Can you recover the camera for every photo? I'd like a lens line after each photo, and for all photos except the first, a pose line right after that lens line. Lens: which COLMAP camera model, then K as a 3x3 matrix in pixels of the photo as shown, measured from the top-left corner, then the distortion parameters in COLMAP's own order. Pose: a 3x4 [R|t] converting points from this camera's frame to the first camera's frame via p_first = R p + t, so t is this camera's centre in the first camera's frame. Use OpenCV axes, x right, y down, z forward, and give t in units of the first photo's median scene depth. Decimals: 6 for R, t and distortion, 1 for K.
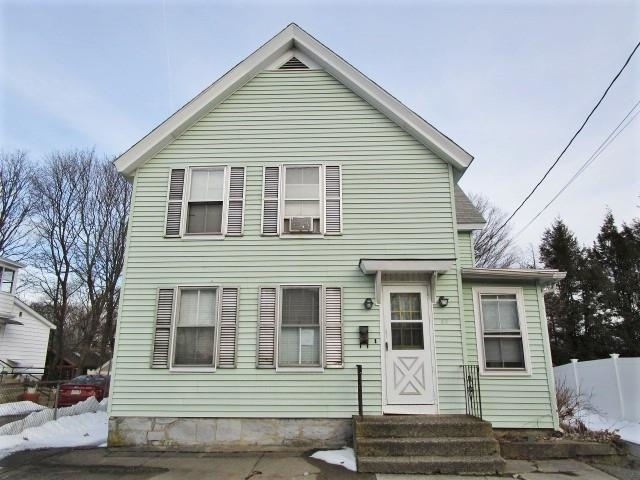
lens RADIAL K [[456.3, 0, 320.1], [0, 456.3, 235.0], [0, 0, 1]] dist [-0.027991, 0.008261]
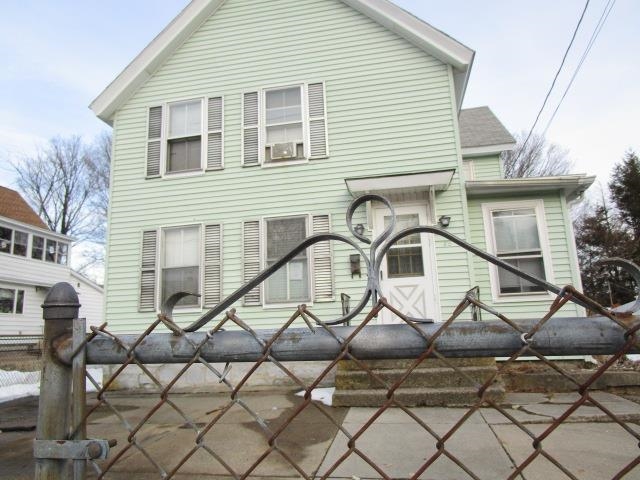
lens RADIAL K [[456.3, 0, 318.7], [0, 456.3, 233.2], [0, 0, 1]] dist [-0.027991, 0.008261]
pose [[0.987251, -0.070405, -0.142757, 0.153228], [0.079952, 0.994852, 0.062273, 0.094067], [0.137637, -0.072893, 0.987797, 0.102637]]
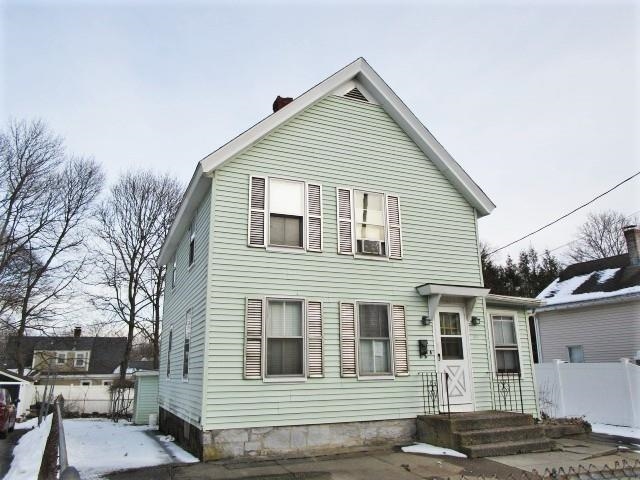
lens RADIAL K [[467.8, 0, 306.3], [0, 467.8, 253.6], [0, 0, 1]] dist [-0.039875, 0.013512]
pose [[0.915045, 0.088881, 0.393438, -0.654400], [-0.097543, 0.995229, 0.002032, 0.006785], [-0.391381, -0.040236, 0.919349, 0.027261]]
